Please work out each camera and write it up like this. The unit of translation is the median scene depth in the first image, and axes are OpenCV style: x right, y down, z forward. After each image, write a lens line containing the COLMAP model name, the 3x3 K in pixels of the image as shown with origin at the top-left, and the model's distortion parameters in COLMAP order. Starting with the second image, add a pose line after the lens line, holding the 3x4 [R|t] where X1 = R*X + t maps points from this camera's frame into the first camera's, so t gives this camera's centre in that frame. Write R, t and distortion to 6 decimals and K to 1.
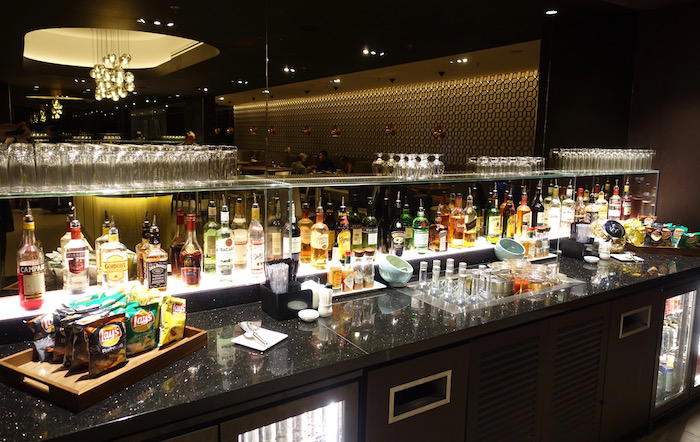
lens RADIAL K [[503.0, 0, 350.2], [0, 503.0, 218.5], [0, 0, 1]] dist [-0.016897, -0.002789]
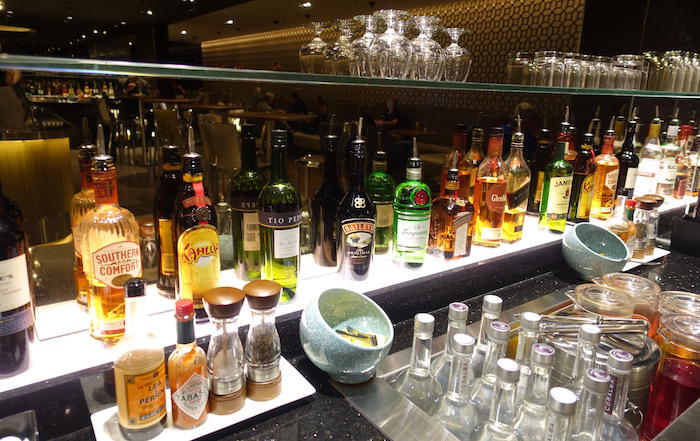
lens RADIAL K [[503.0, 0, 347.9], [0, 503.0, 220.1], [0, 0, 1]] dist [-0.016897, -0.002789]
pose [[0.999434, 0.001779, 0.033592, 0.069251], [-0.005325, 0.994378, 0.105753, -0.014007], [-0.033215, -0.105872, 0.993825, 0.562895]]
